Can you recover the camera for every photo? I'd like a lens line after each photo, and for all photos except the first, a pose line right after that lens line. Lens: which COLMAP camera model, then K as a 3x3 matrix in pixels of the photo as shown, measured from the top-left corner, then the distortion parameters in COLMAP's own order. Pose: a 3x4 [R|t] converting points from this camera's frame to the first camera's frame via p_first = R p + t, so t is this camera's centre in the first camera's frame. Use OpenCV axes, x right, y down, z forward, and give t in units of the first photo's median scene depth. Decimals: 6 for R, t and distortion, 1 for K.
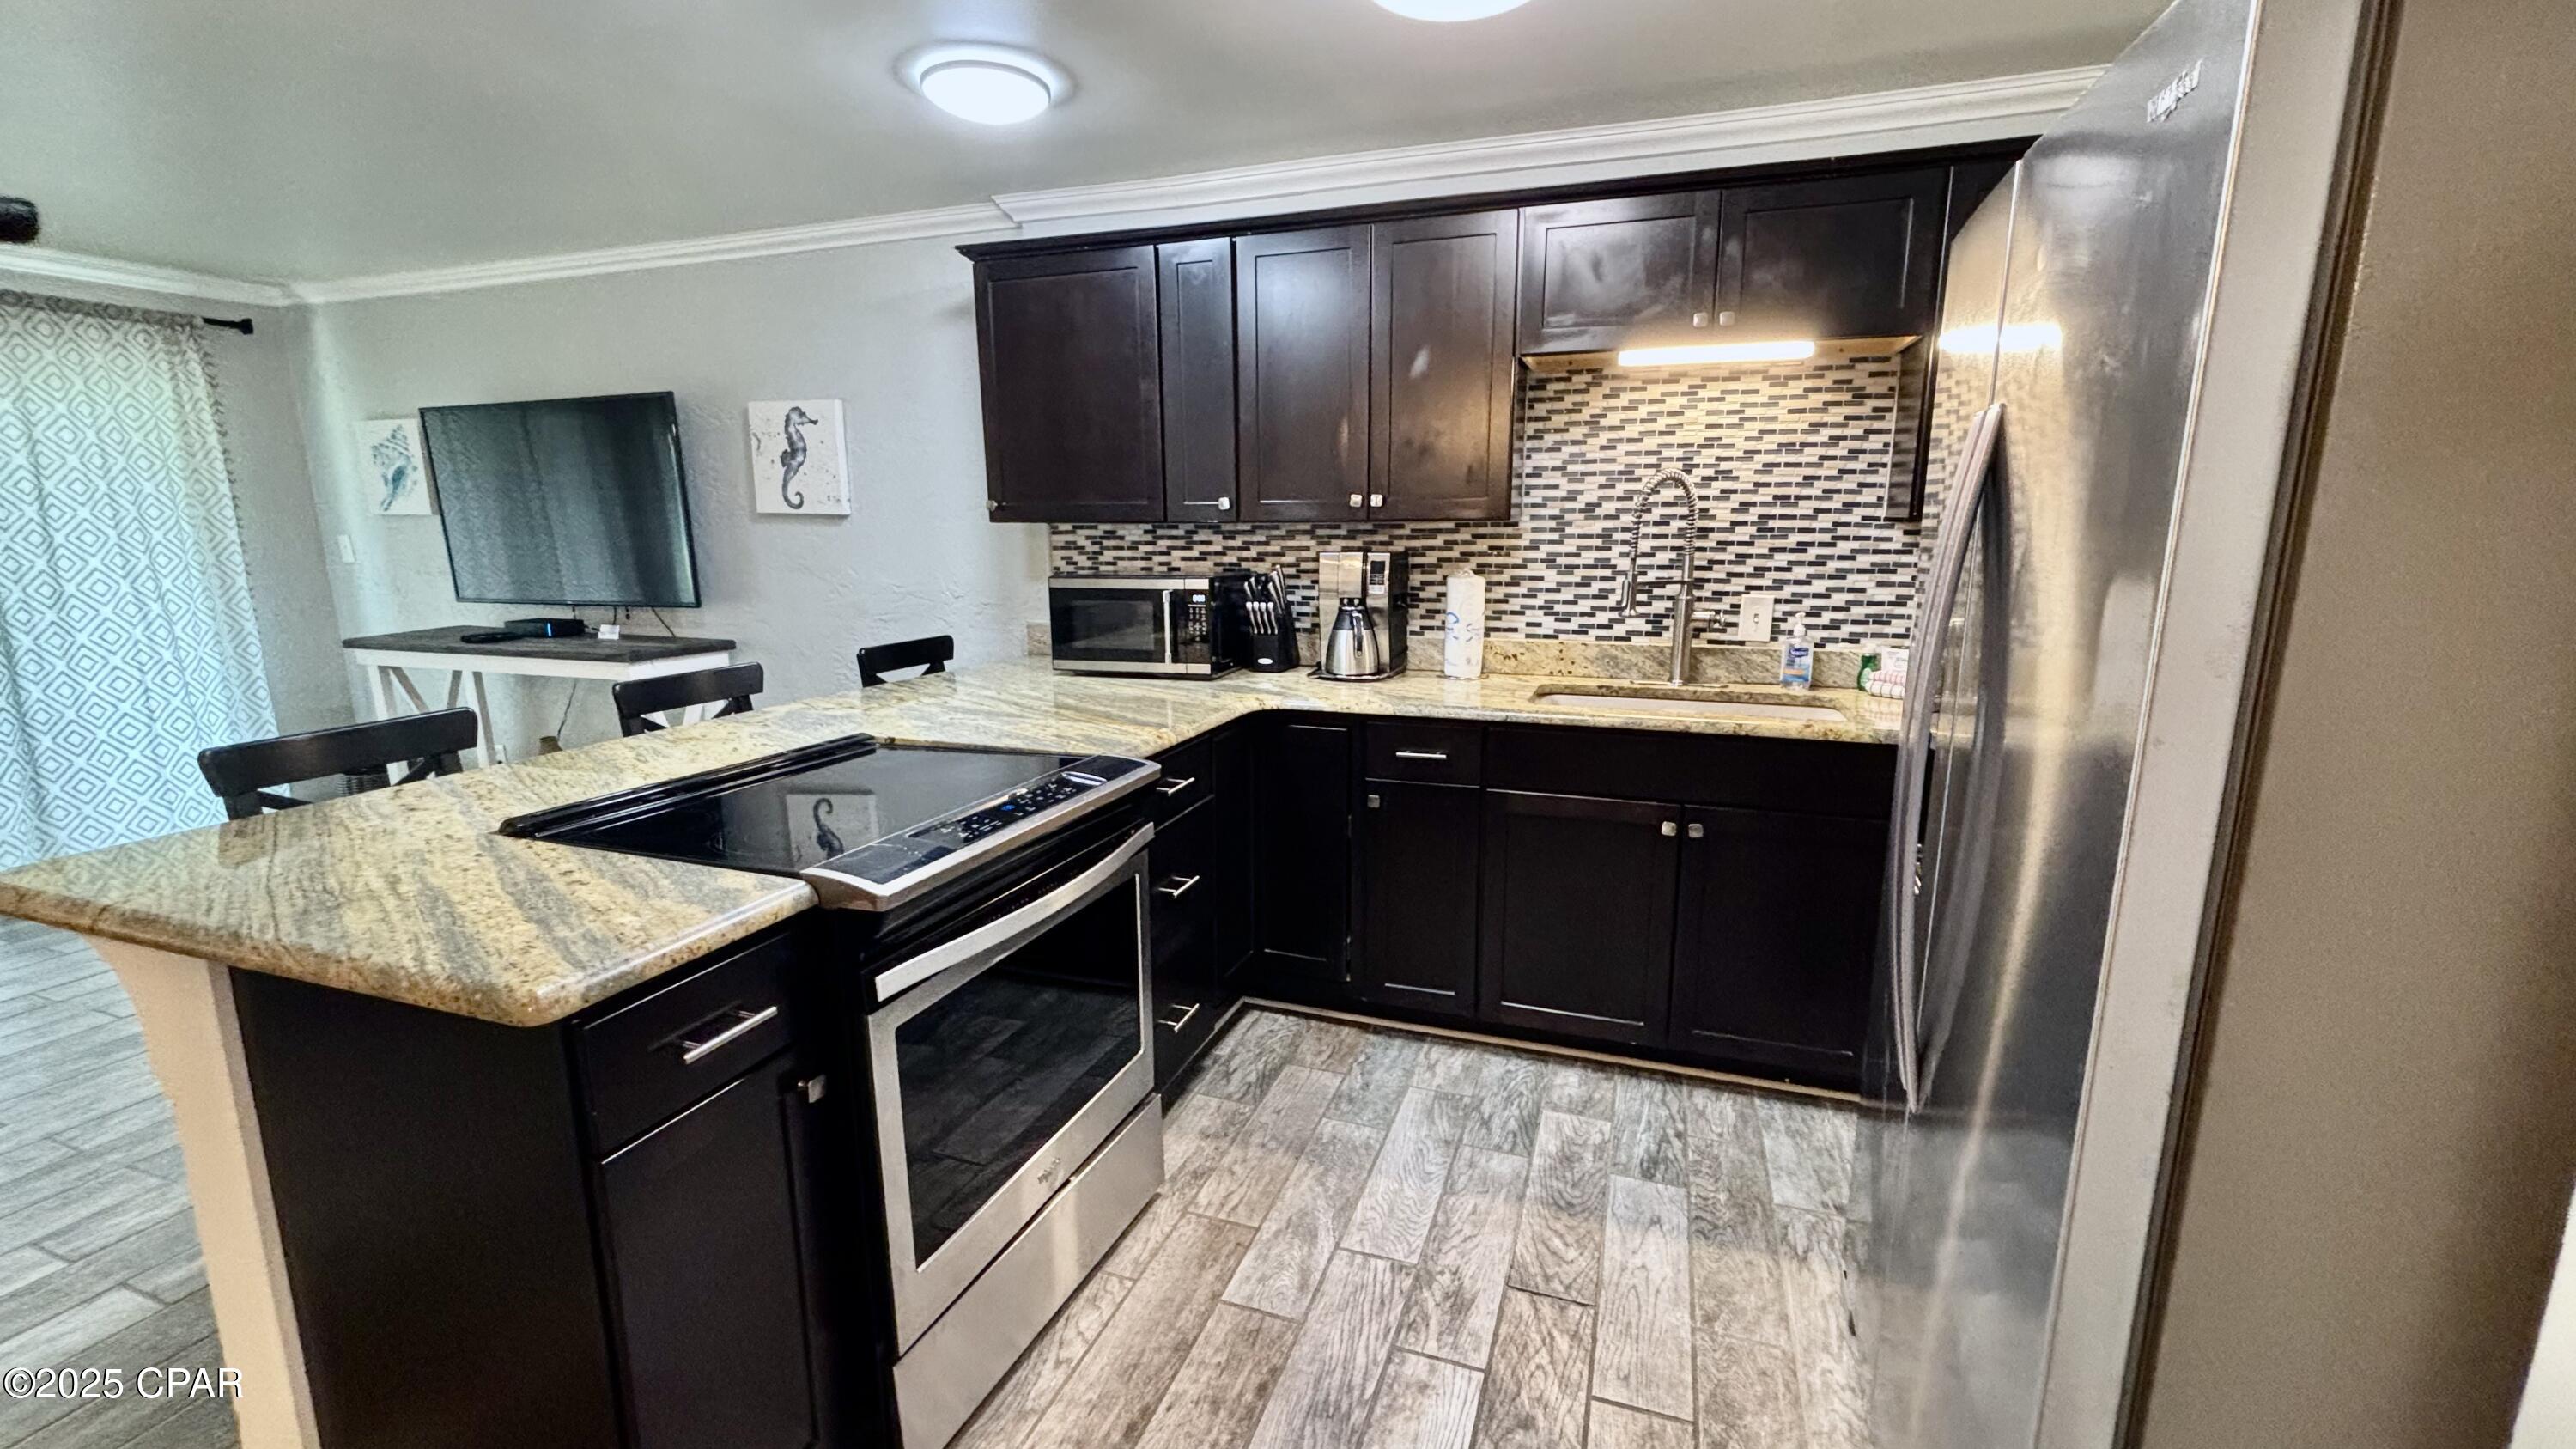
lens RADIAL K [[1040.7, 0, 1288.0], [0, 1040.7, 727.6], [0, 0, 1]] dist [0.007246, -0.005045]
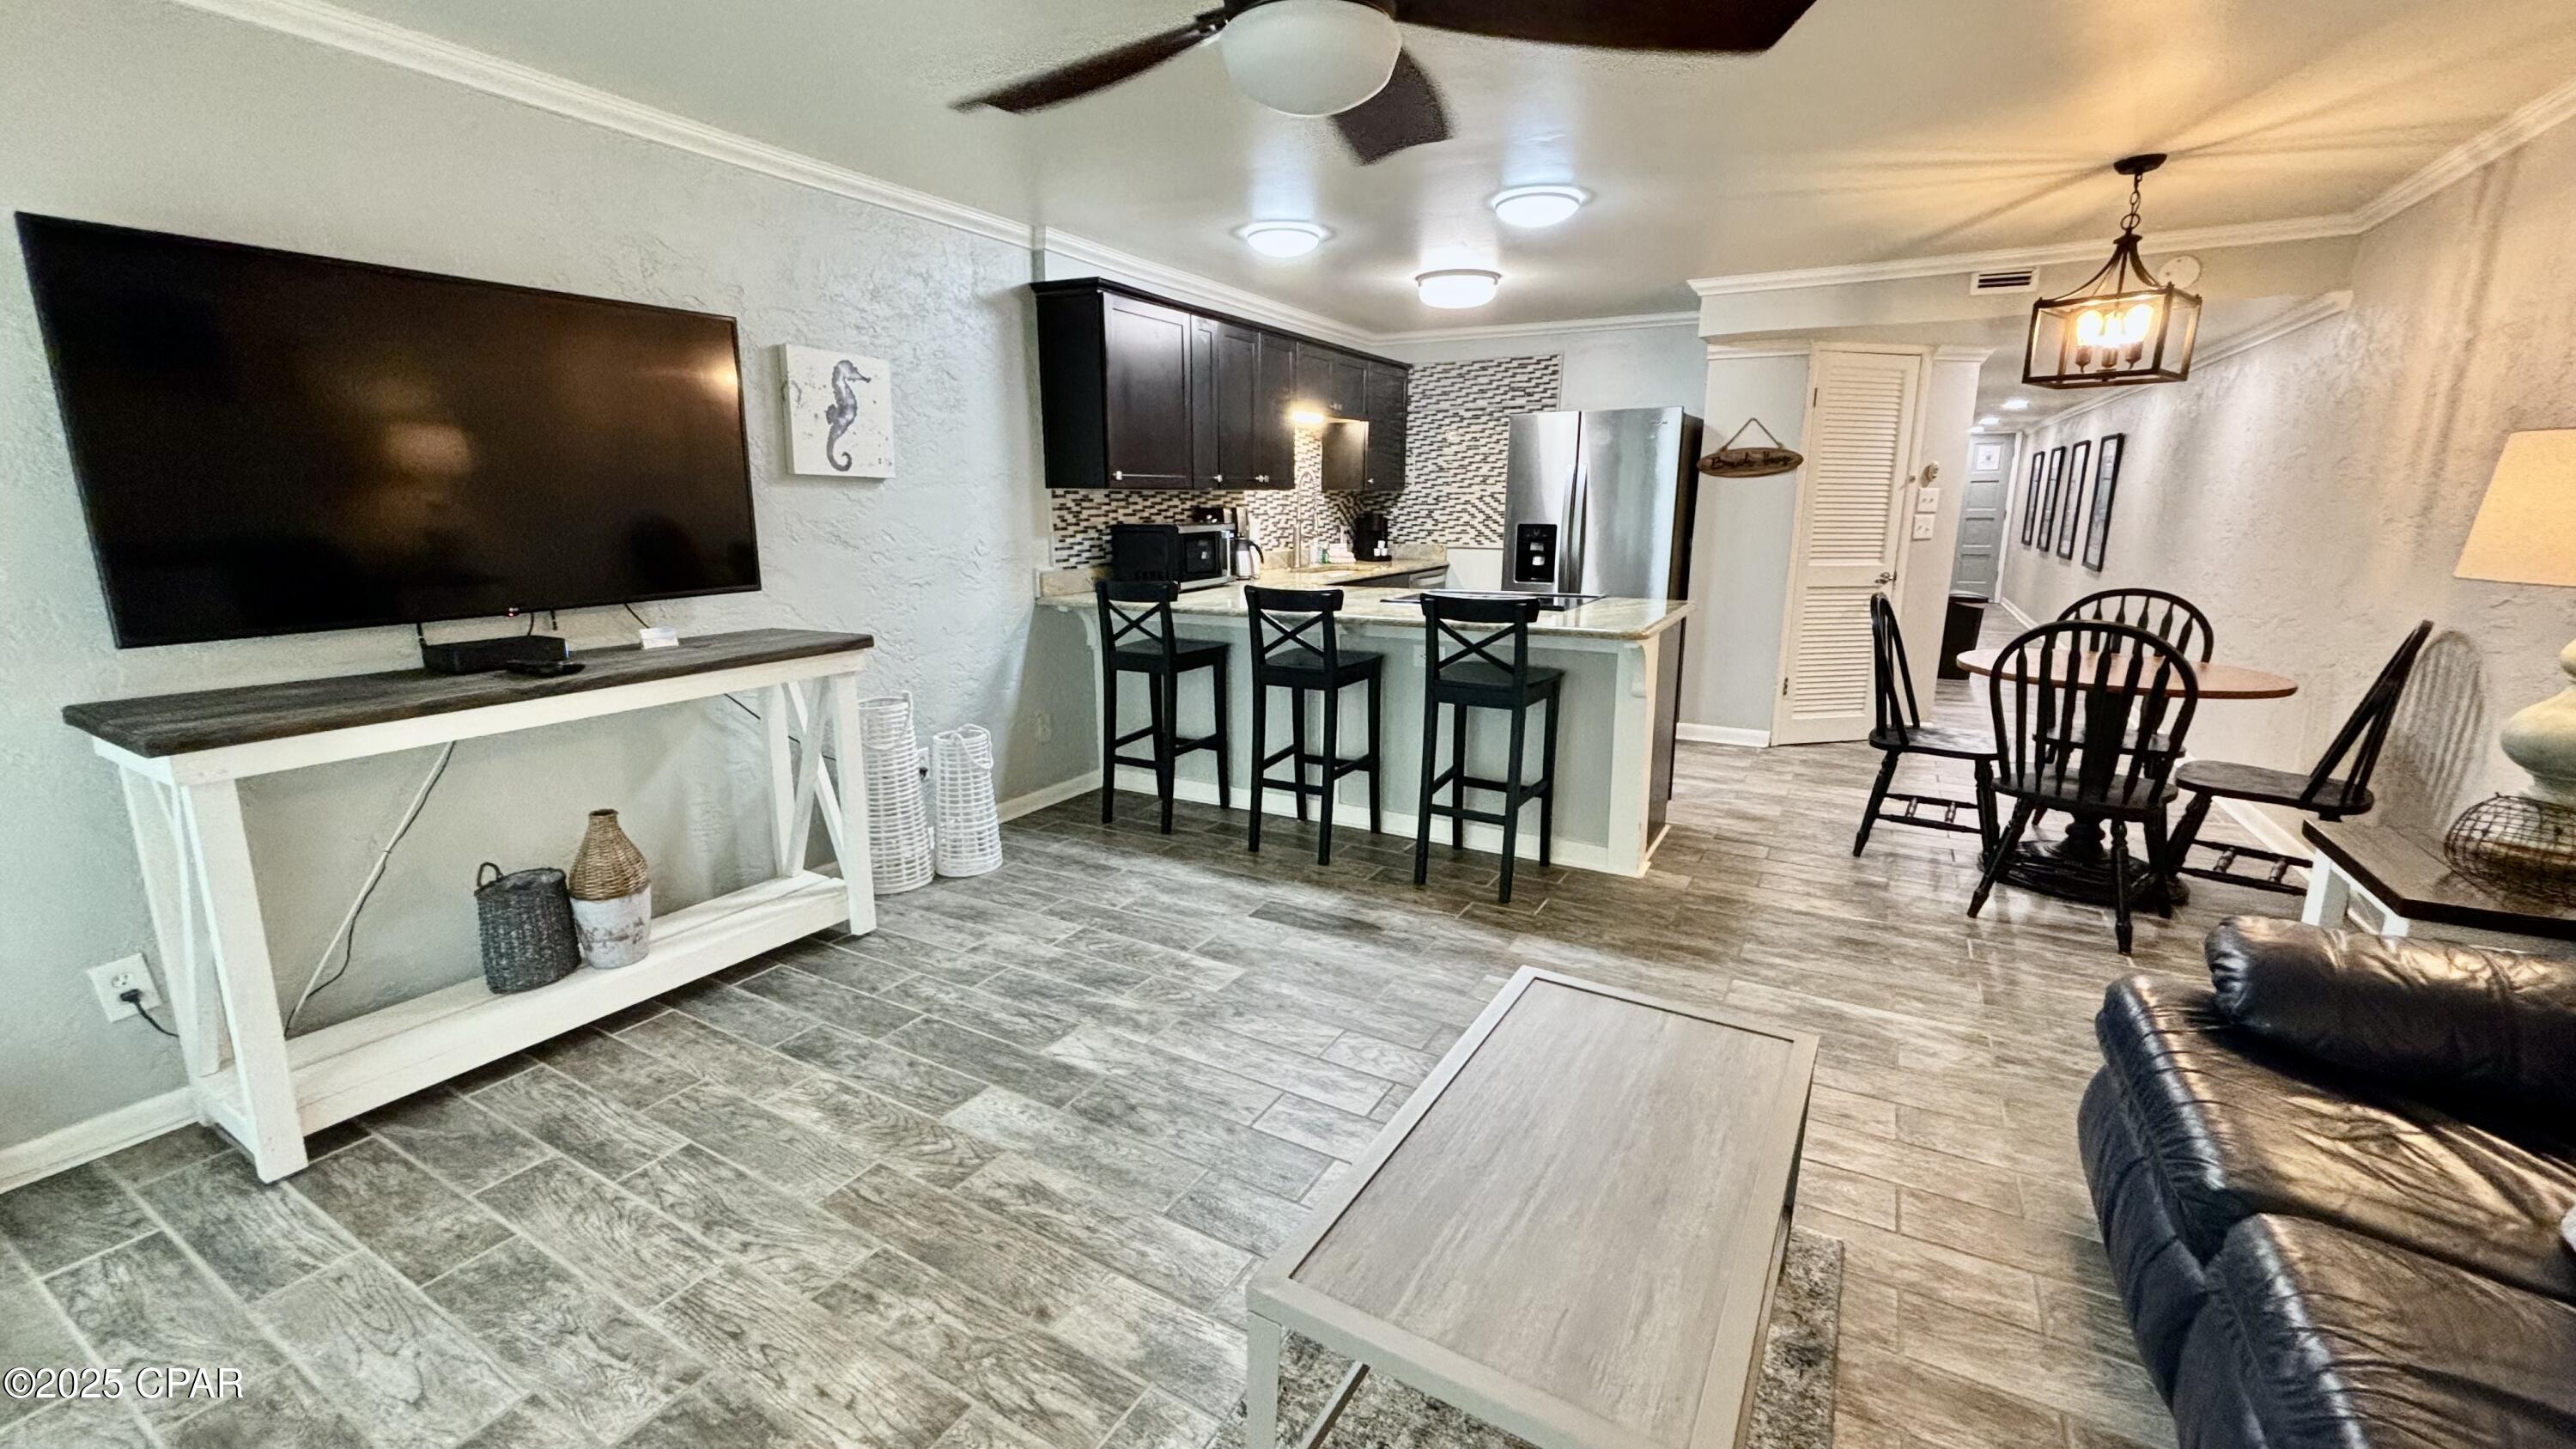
lens RADIAL K [[1040.7, 0, 1282.2], [0, 1040.7, 722.9], [0, 0, 1]] dist [0.007246, -0.005045]
pose [[0.173644, -0.205579, 0.963112, -1.685683], [0.191727, 0.966313, 0.171695, -0.099965], [-0.965965, 0.154841, 0.207209, 0.598151]]
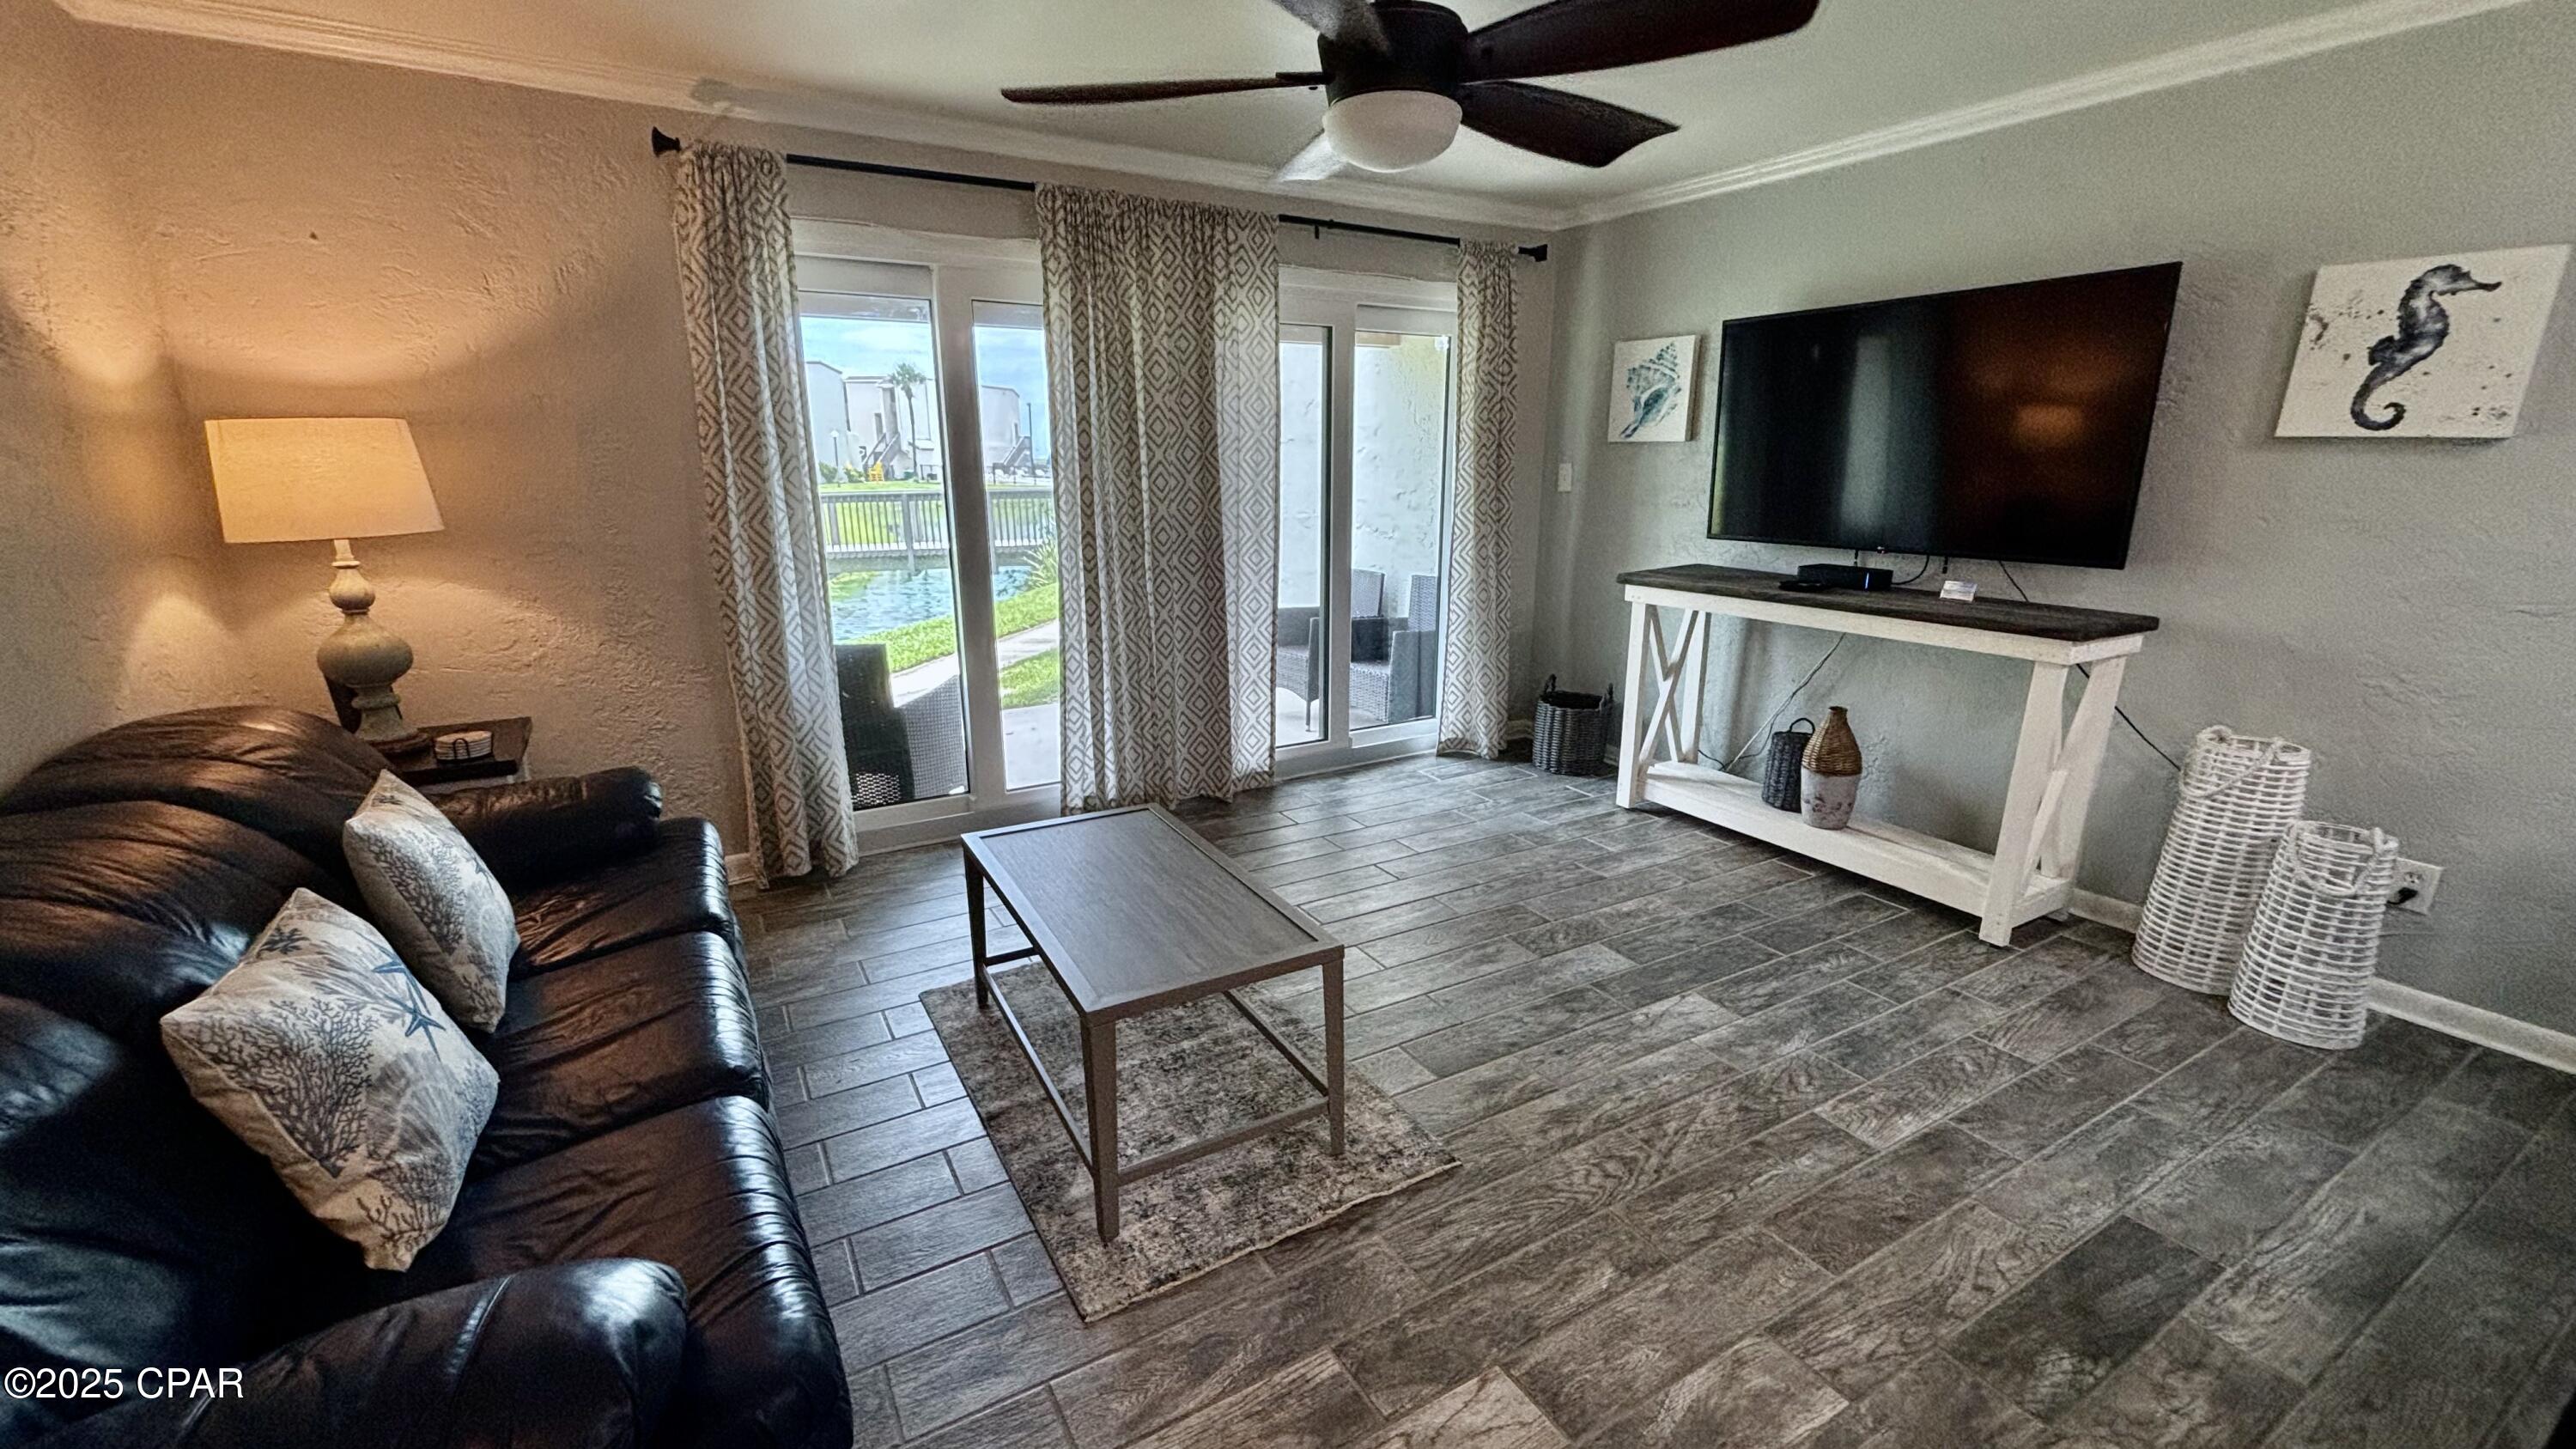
lens RADIAL K [[1040.7, 0, 1286.5], [0, 1040.7, 721.4], [0, 0, 1]] dist [0.007246, -0.005045]
pose [[0.766926, 0.163492, -0.620560, -0.710541], [-0.128723, 0.986541, 0.100829, -0.010037], [0.628693, 0.002552, 0.777649, 0.085512]]
